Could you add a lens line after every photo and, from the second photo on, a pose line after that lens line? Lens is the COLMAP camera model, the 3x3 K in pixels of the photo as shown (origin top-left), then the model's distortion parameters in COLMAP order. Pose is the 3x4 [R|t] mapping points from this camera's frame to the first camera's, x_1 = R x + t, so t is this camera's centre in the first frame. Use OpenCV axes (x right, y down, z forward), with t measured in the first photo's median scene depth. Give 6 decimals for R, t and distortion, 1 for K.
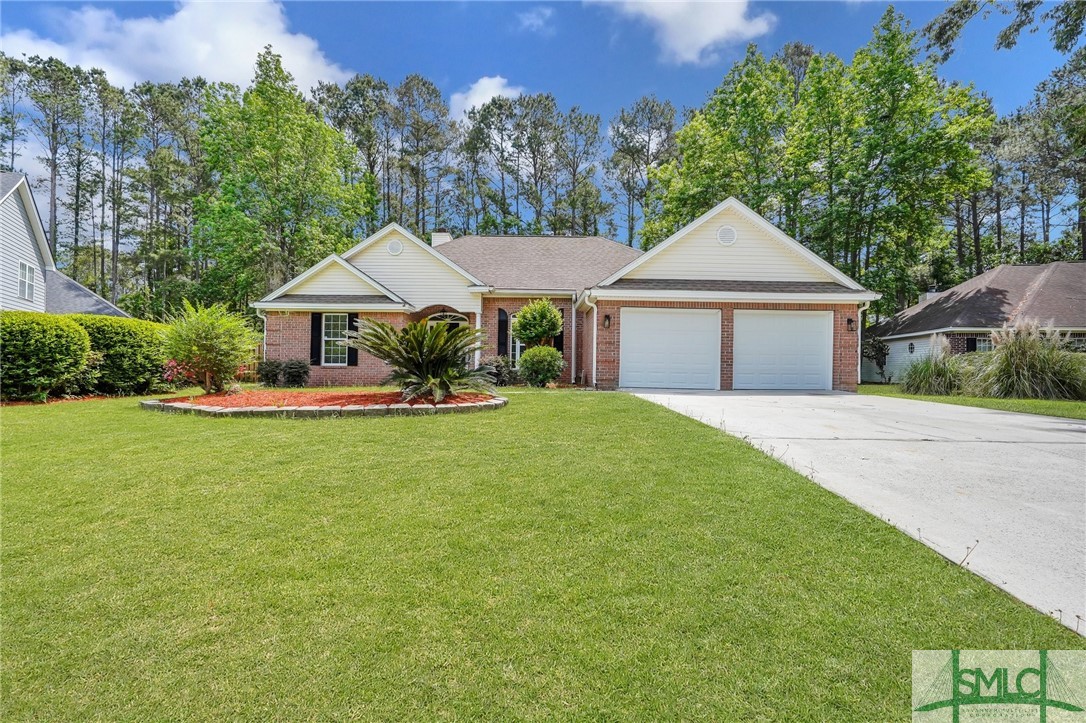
lens RADIAL K [[514.8, 0, 541.9], [0, 514.8, 383.8], [0, 0, 1]] dist [-0.000115, -0.000253]
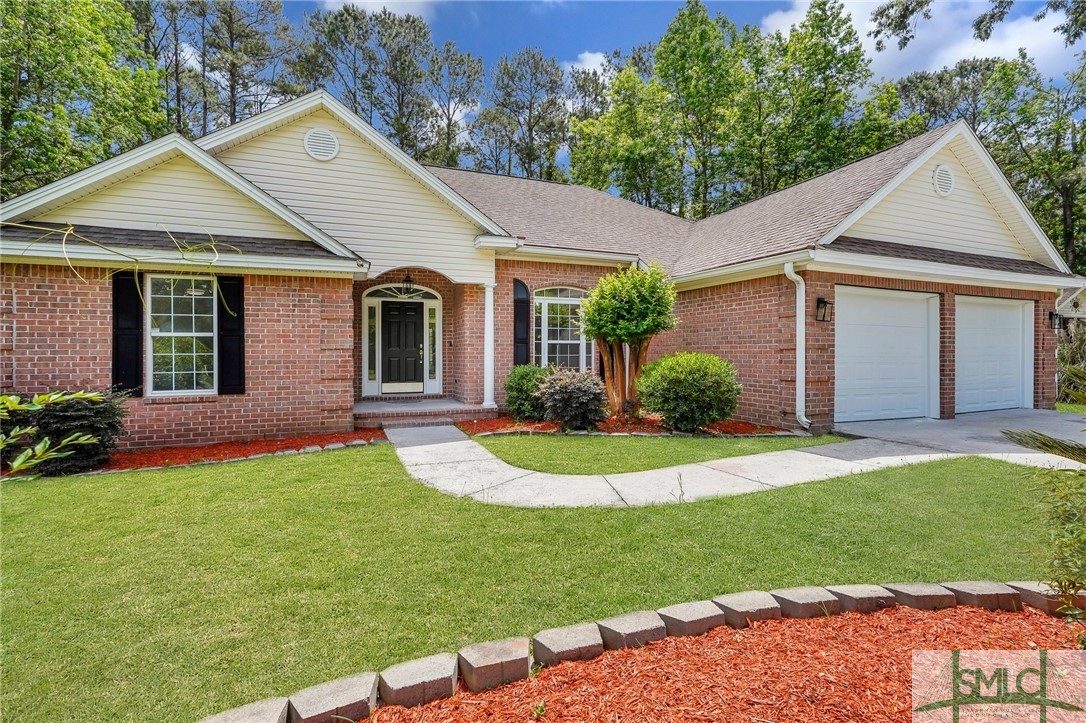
lens RADIAL K [[494.3, 0, 543.0], [0, 494.3, 361.5], [0, 0, 1]] dist [-0.006576, 0.000180]
pose [[0.920518, -0.023506, 0.389992, -0.285355], [0.021890, 0.999723, 0.008588, -0.061139], [-0.390086, 0.000631, 0.920778, 0.501377]]
